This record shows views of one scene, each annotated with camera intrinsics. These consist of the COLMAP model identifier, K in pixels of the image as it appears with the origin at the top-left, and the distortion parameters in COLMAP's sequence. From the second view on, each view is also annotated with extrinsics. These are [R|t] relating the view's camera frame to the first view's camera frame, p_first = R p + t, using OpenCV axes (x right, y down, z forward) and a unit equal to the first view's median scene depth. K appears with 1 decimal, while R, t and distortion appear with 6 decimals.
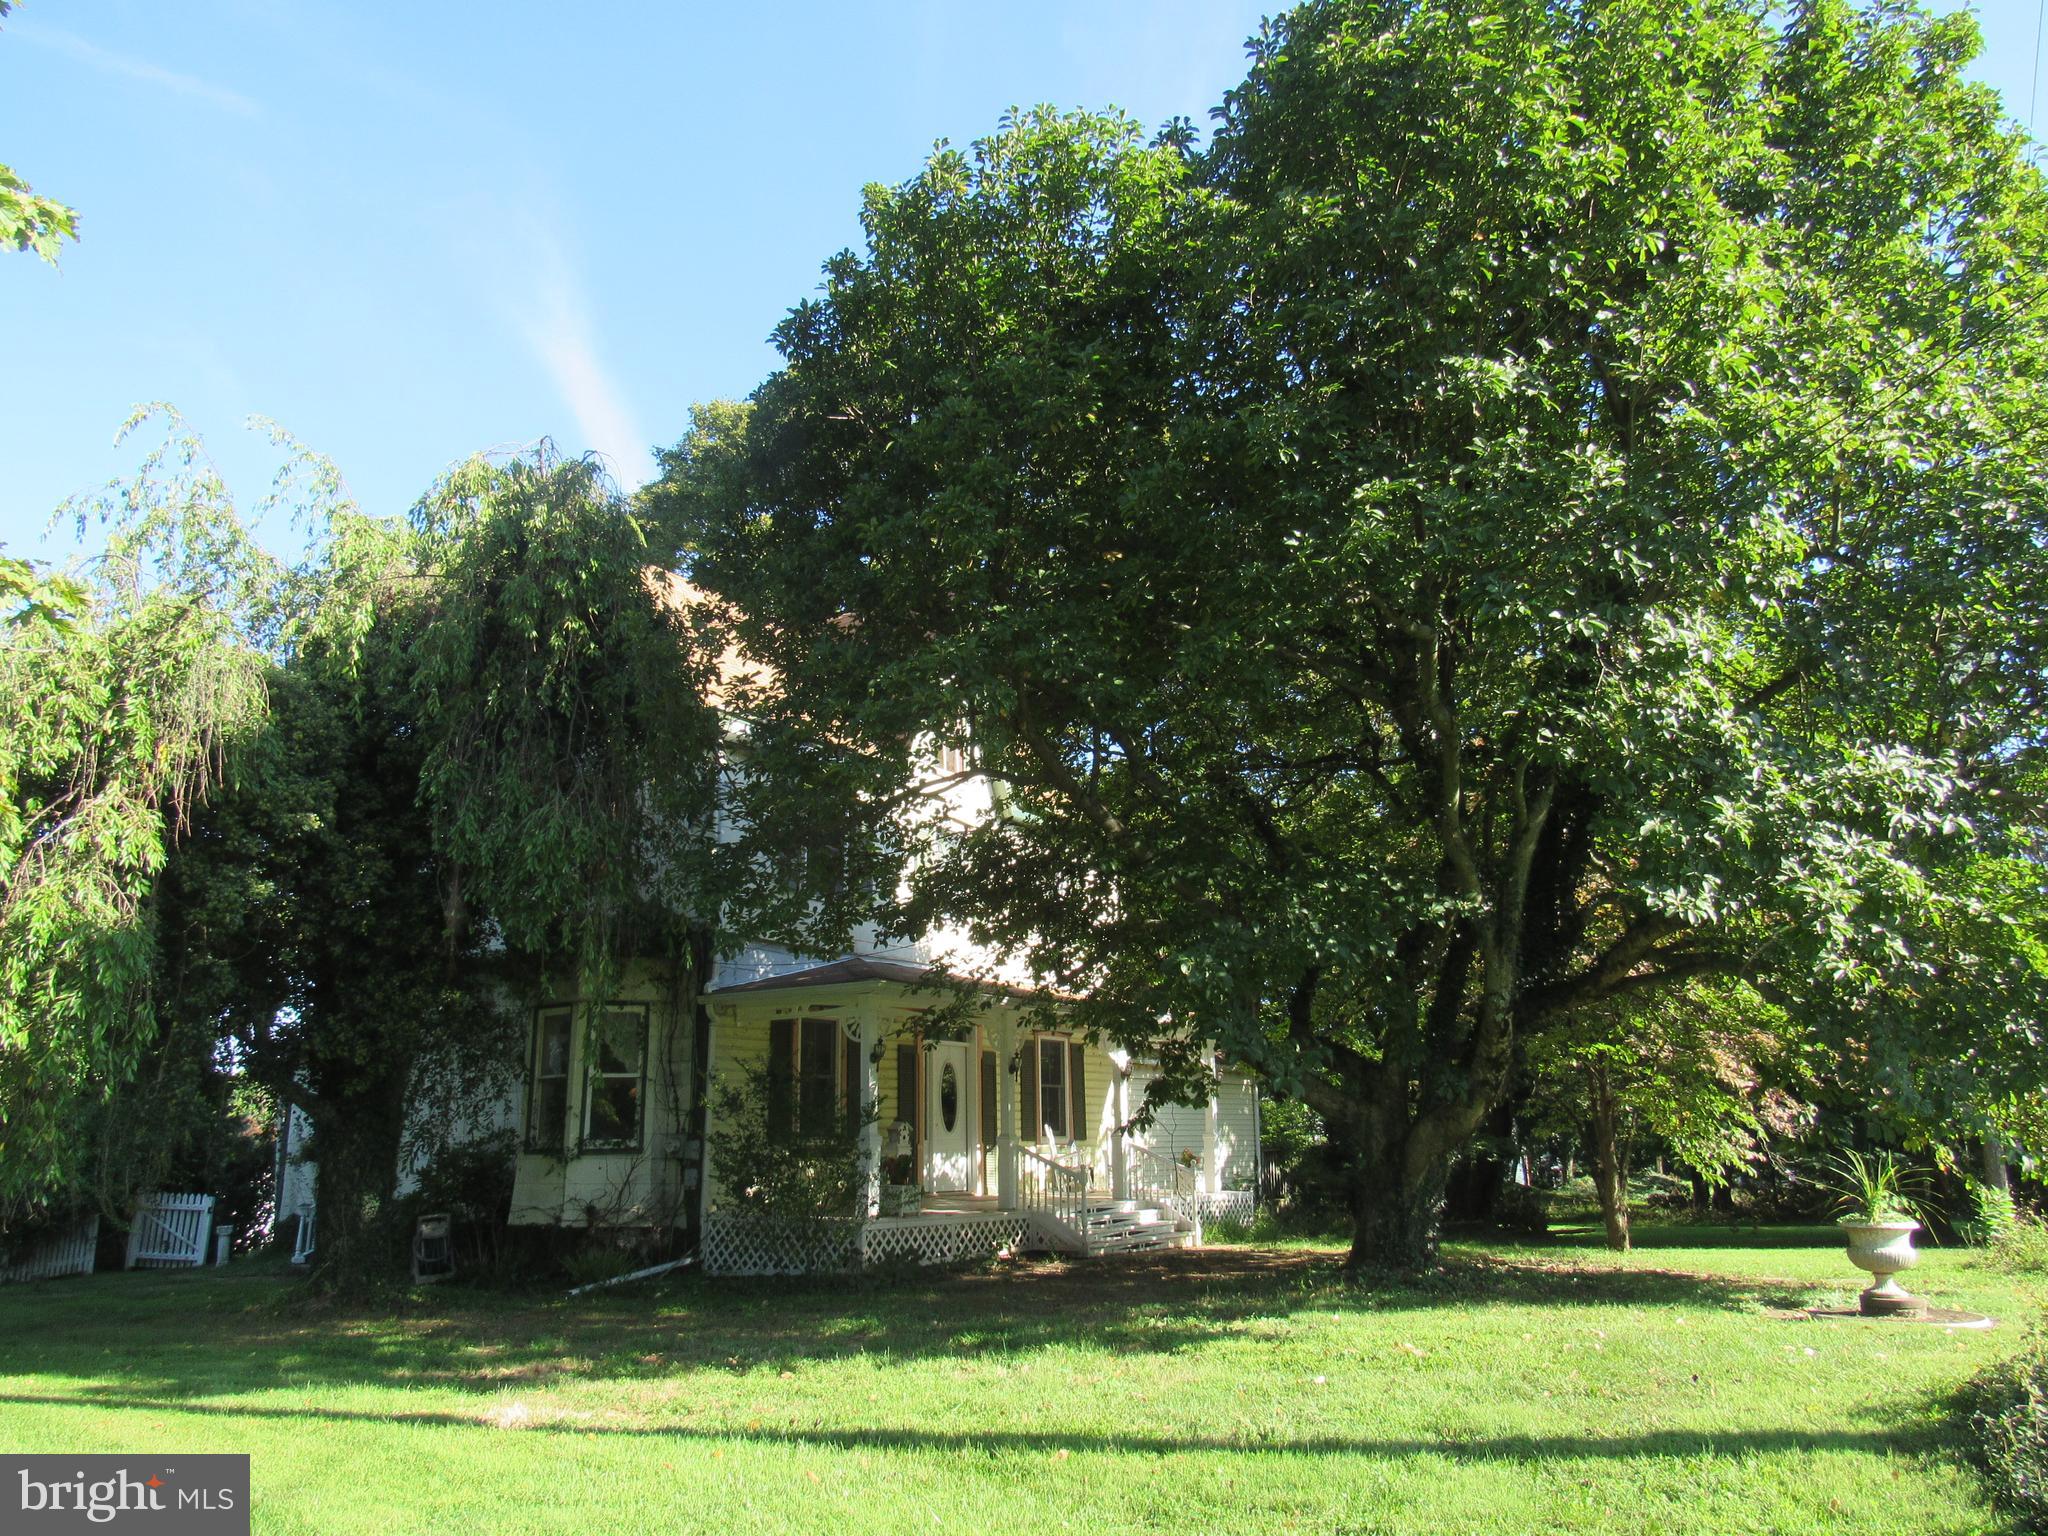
lens RADIAL K [[1470.4, 0, 1024.0], [0, 1470.4, 768.0], [0, 0, 1]] dist [-0.025342, -0.001711]
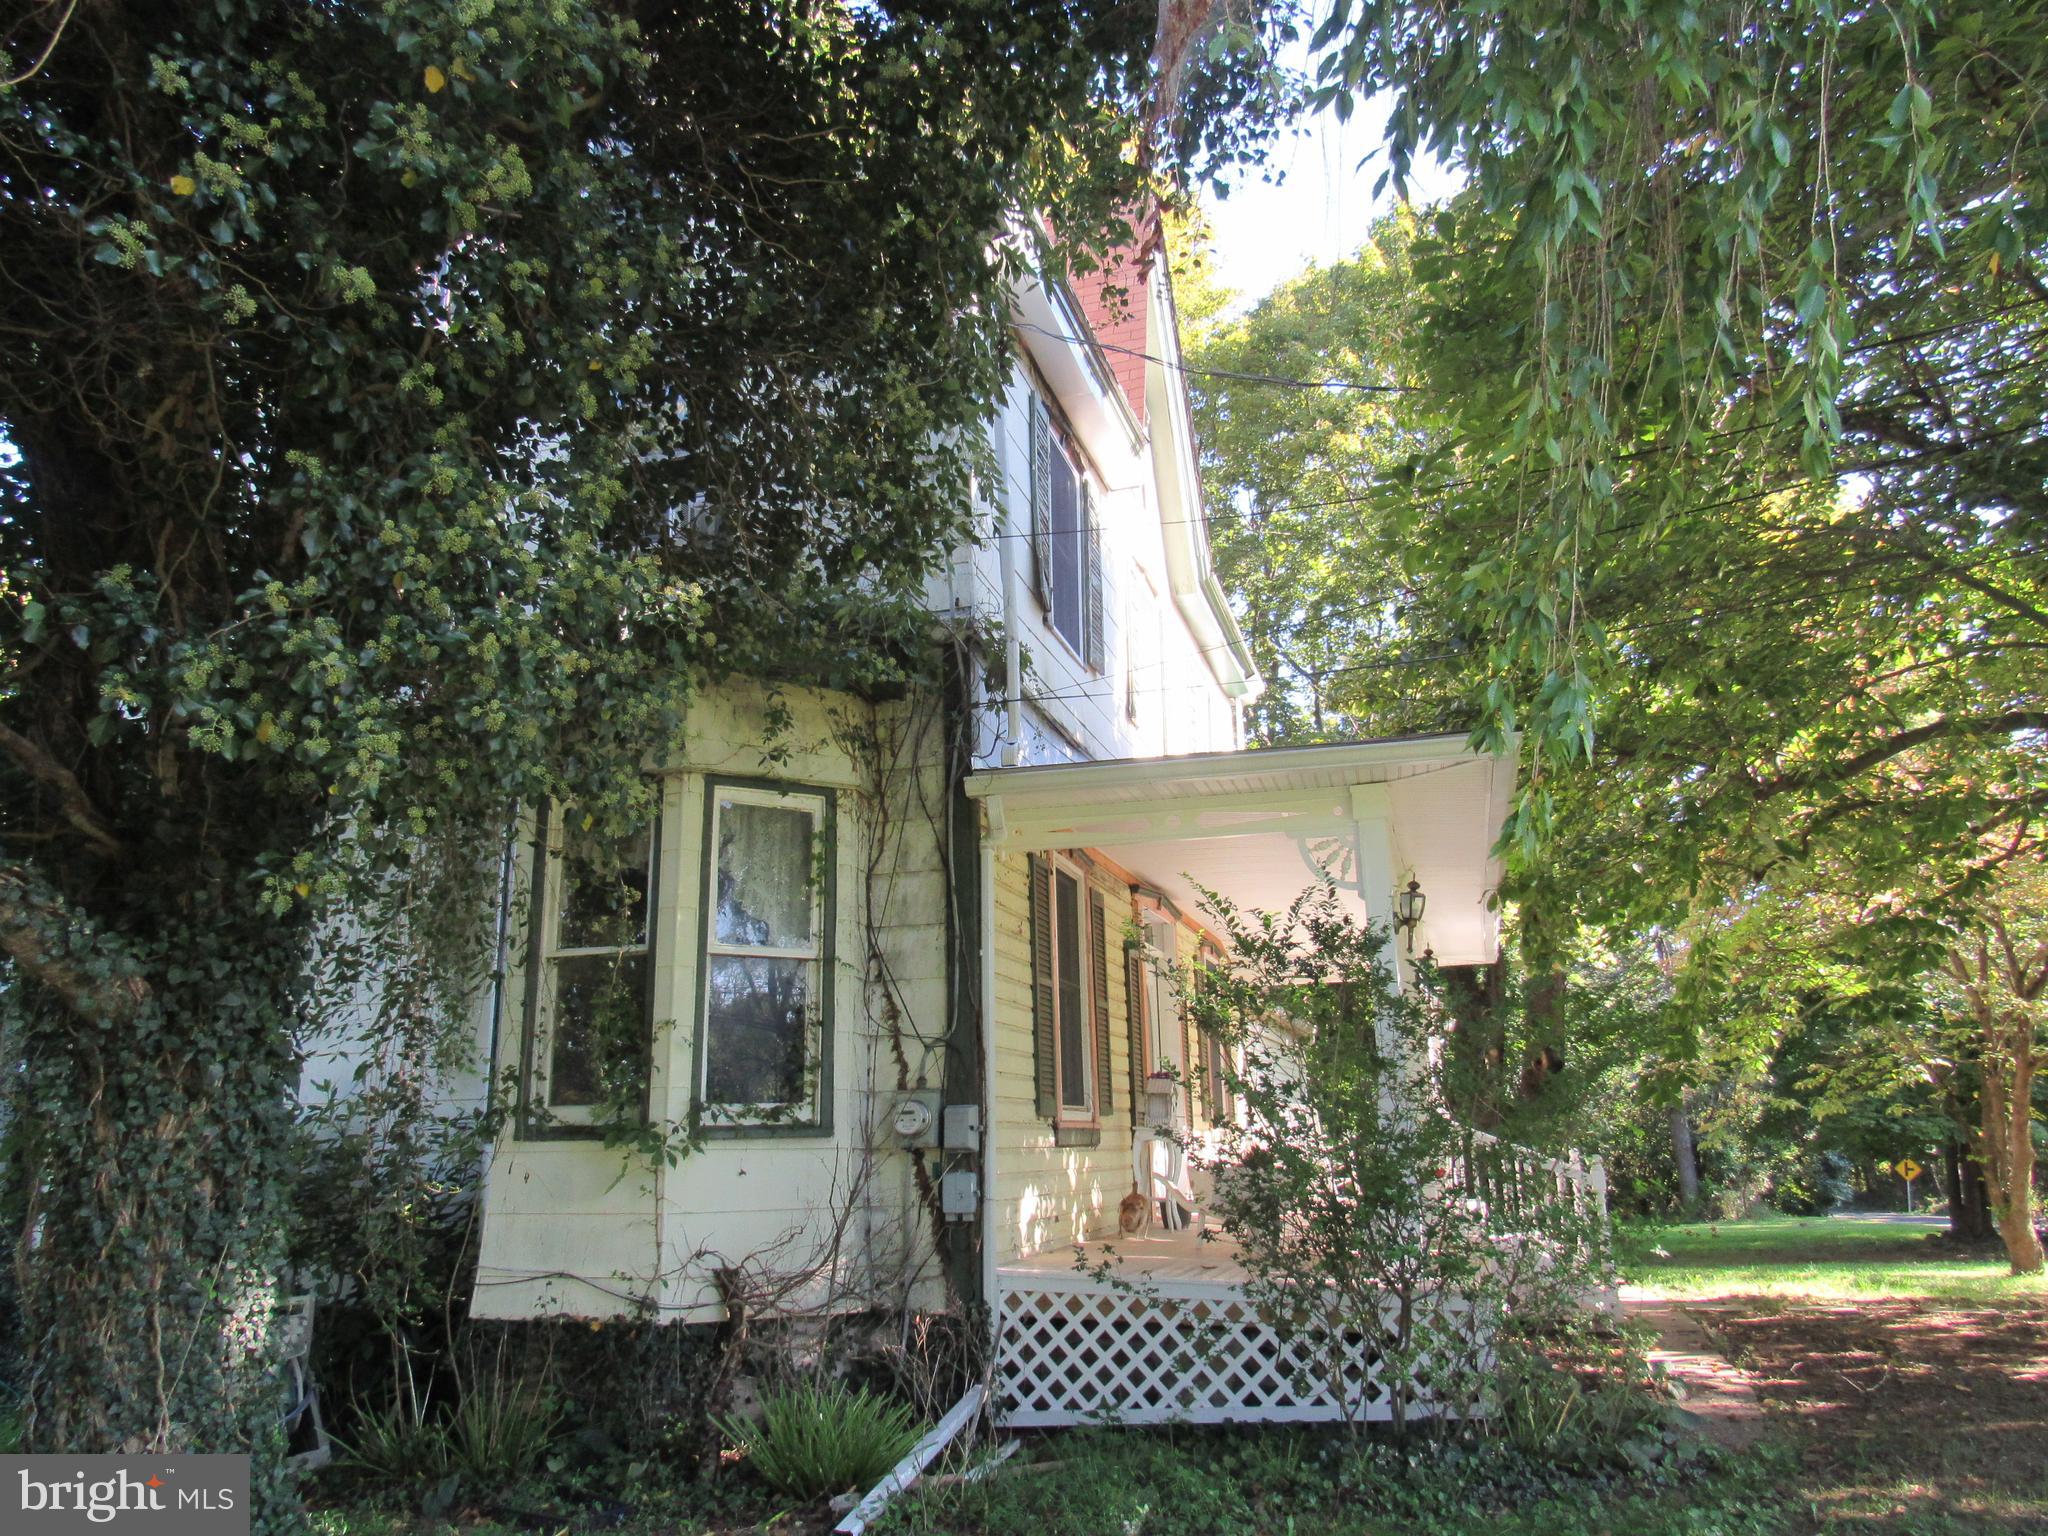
lens RADIAL K [[1470.4, 0, 1024.0], [0, 1470.4, 768.0], [0, 0, 1]] dist [-0.025342, -0.001711]
pose [[0.944834, 0.079928, 0.317647, -0.348933], [-0.080197, 0.996704, -0.012253, 0.157880], [-0.317579, -0.013897, 0.948130, 0.583068]]
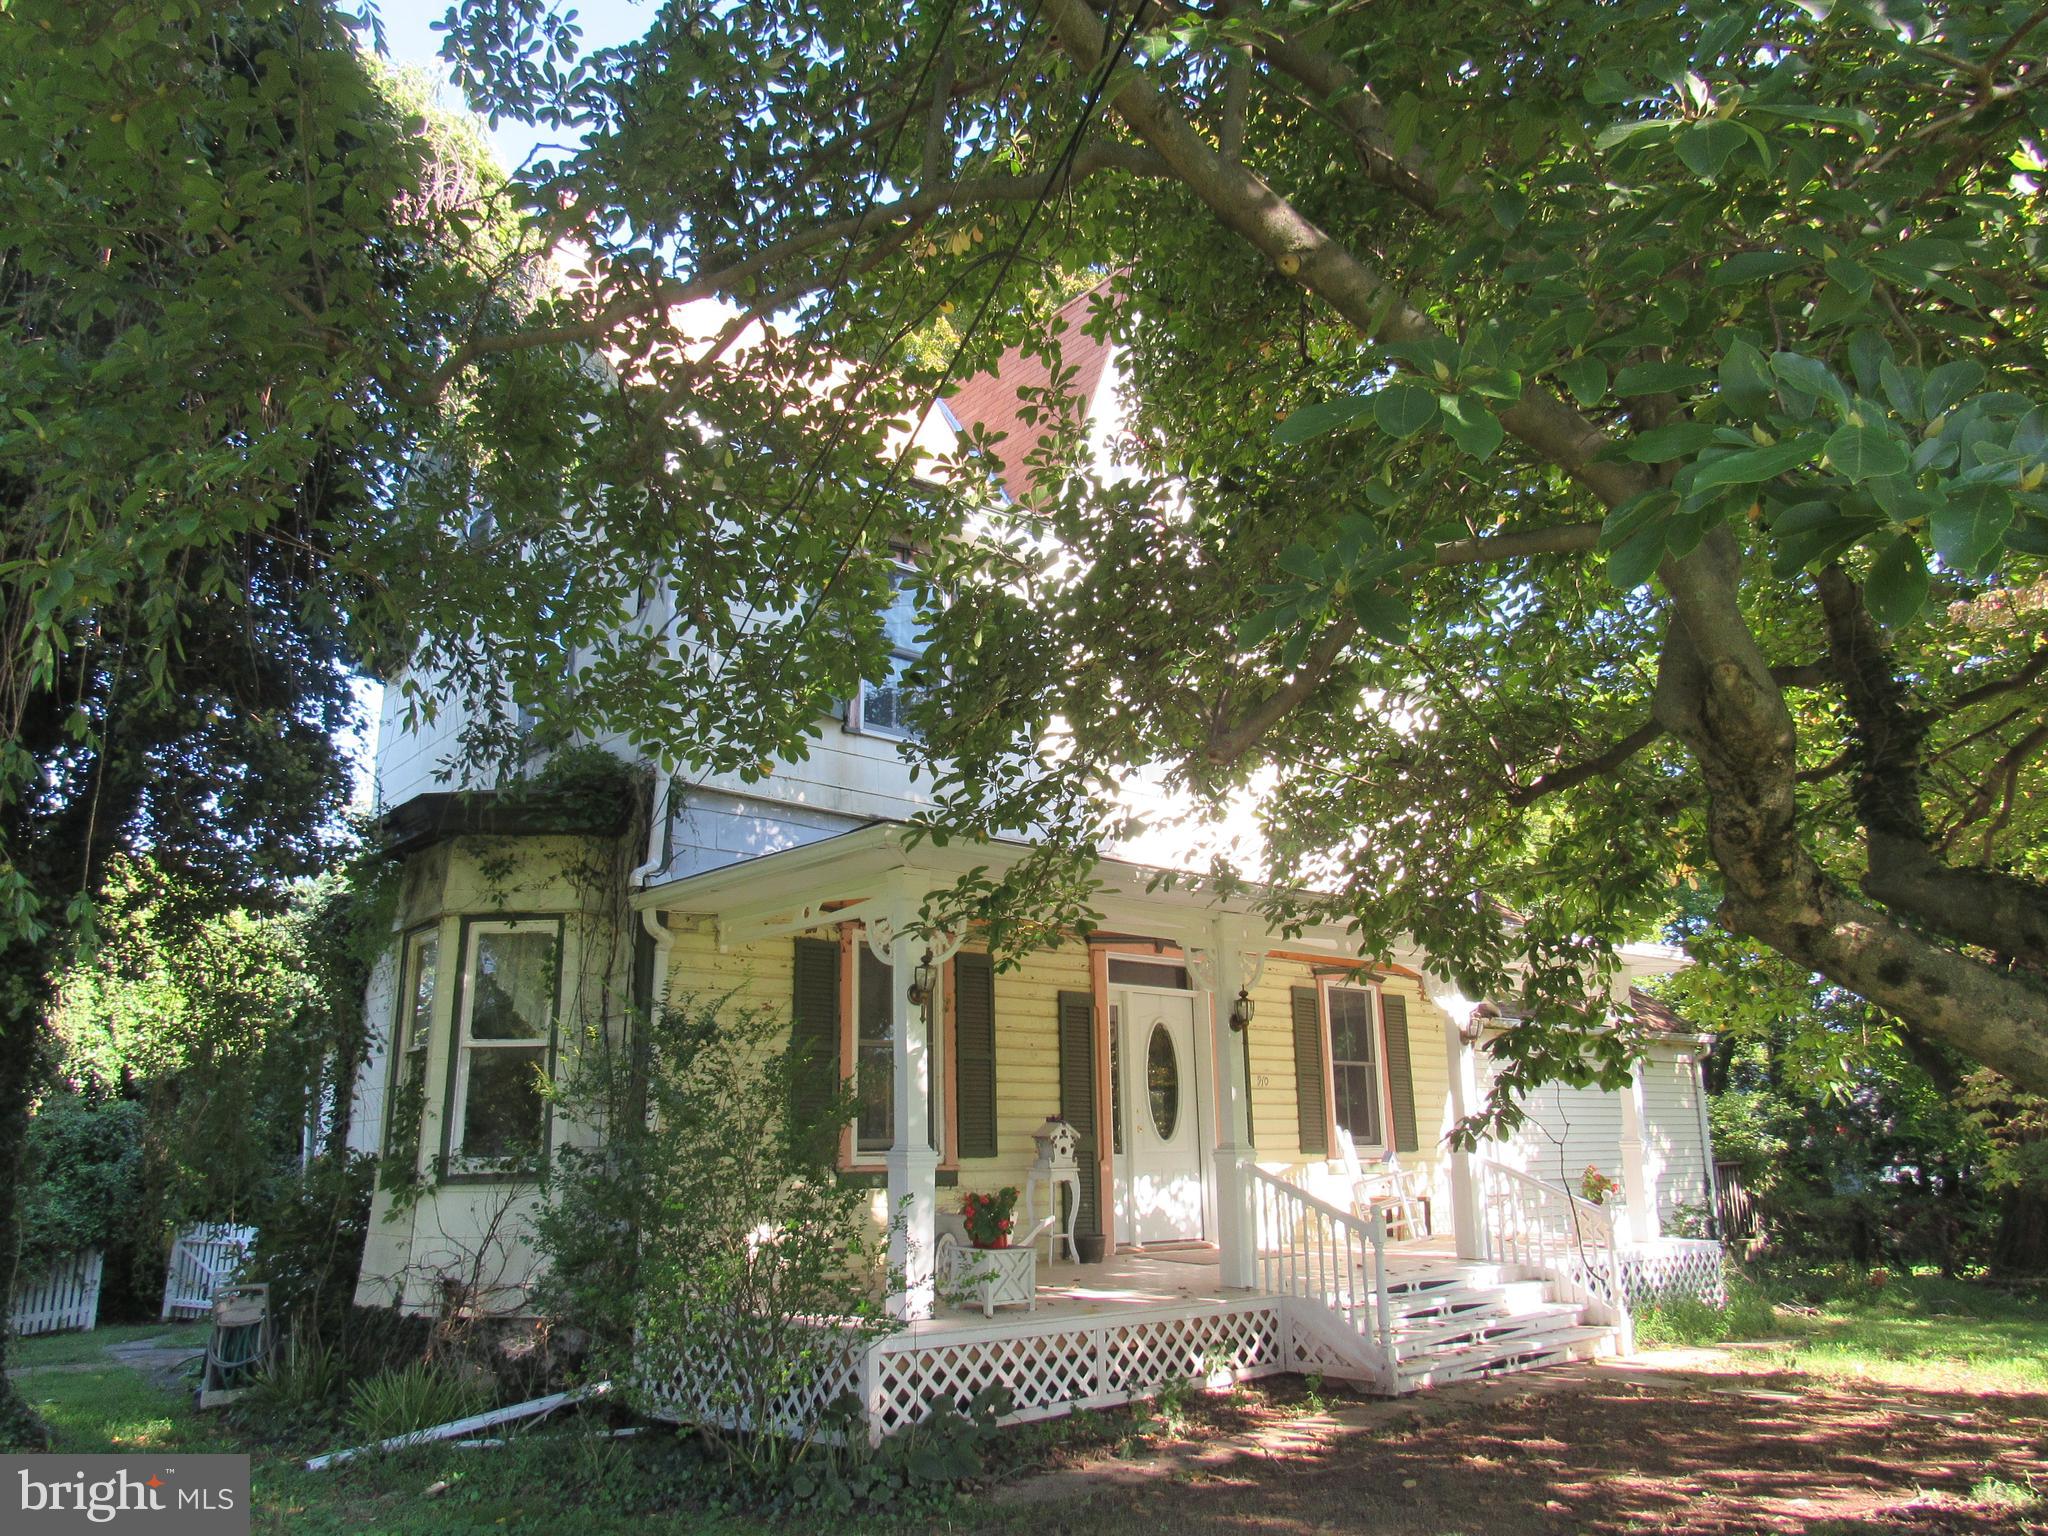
lens RADIAL K [[1470.4, 0, 1024.0], [0, 1470.4, 768.0], [0, 0, 1]] dist [-0.025342, -0.001711]
pose [[0.968521, -0.064634, -0.240395, 0.055891], [0.063888, 0.997897, -0.010906, 0.124234], [0.240594, -0.004796, 0.970614, 0.507036]]
